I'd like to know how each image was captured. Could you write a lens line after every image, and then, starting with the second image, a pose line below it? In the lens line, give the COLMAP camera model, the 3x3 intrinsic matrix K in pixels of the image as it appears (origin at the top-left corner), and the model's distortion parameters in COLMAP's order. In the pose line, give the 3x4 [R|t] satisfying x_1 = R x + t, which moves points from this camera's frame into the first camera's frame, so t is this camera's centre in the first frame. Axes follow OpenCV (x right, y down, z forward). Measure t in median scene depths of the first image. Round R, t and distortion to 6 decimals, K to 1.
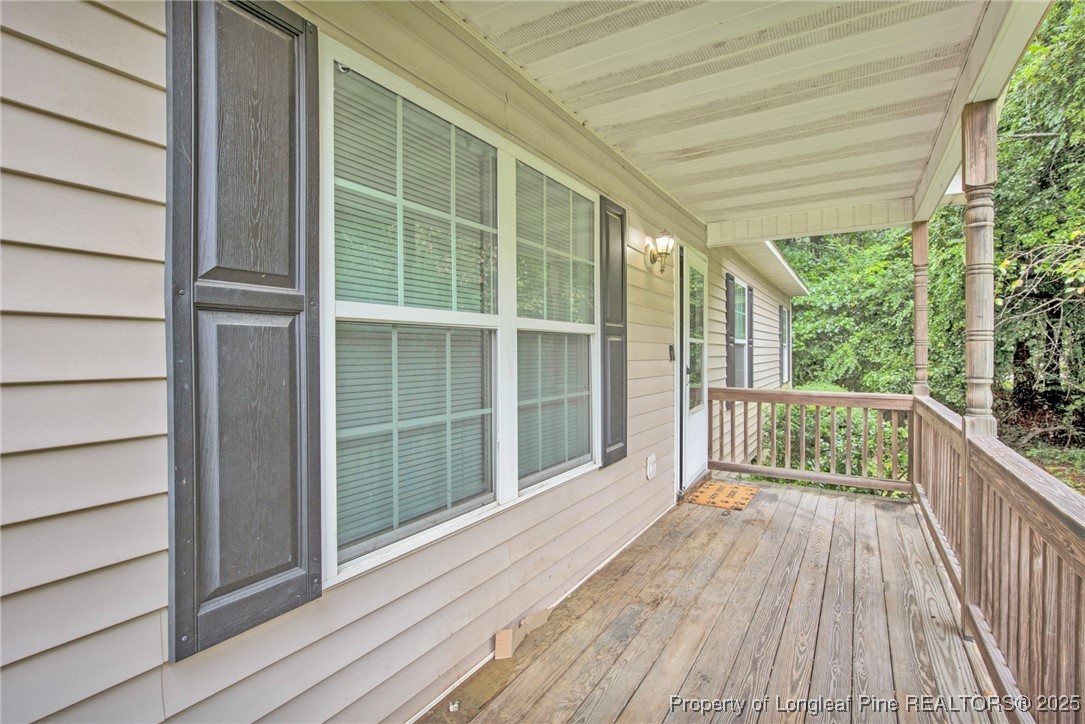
lens RADIAL K [[519.1, 0, 539.6], [0, 519.1, 359.2], [0, 0, 1]] dist [-0.030593, -0.000314]
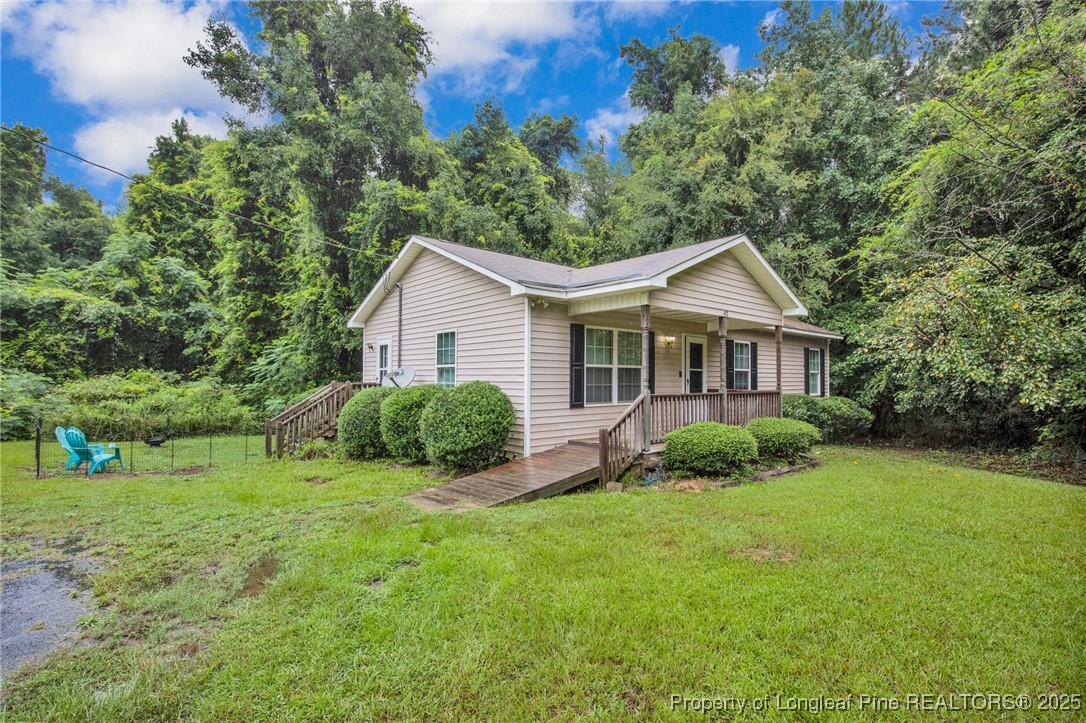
lens RADIAL K [[519.6, 0, 540.1], [0, 519.6, 358.7], [0, 0, 1]] dist [-0.030593, -0.000314]
pose [[0.954549, -0.003396, -0.298036, 0.692871], [-0.012550, 0.998590, -0.051573, 0.112459], [0.297791, 0.052970, 0.953160, -3.717287]]
